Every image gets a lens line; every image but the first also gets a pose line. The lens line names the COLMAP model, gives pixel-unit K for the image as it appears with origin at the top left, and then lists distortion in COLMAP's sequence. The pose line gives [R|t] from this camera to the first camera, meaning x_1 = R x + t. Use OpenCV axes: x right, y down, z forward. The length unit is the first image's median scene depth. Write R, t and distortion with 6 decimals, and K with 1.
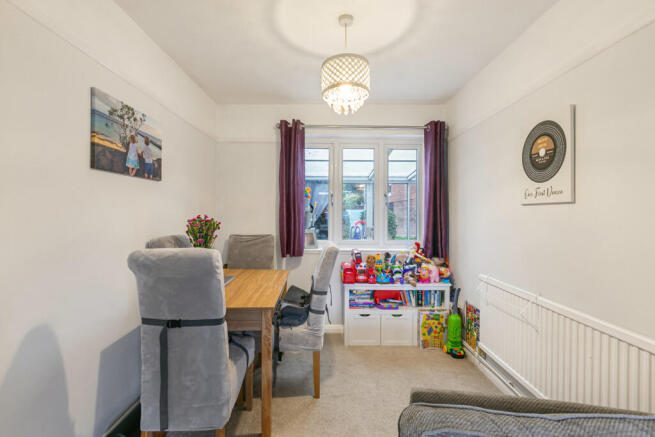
lens RADIAL K [[300.4, 0, 328.3], [0, 300.4, 216.7], [0, 0, 1]] dist [-0.002861, -0.000262]
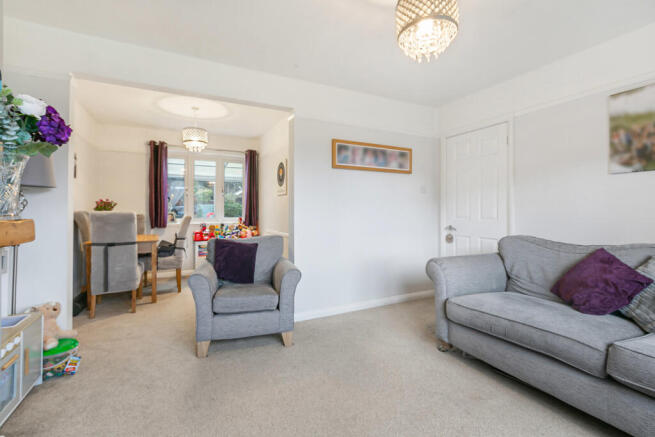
lens RADIAL K [[300.4, 0, 329.5], [0, 300.4, 207.1], [0, 0, 1]] dist [-0.002861, -0.000262]
pose [[0.892935, 0.001086, 0.450185, -0.031234], [0.007953, 0.999803, -0.018186, 0.061077], [-0.450116, 0.019819, 0.892750, -0.822231]]
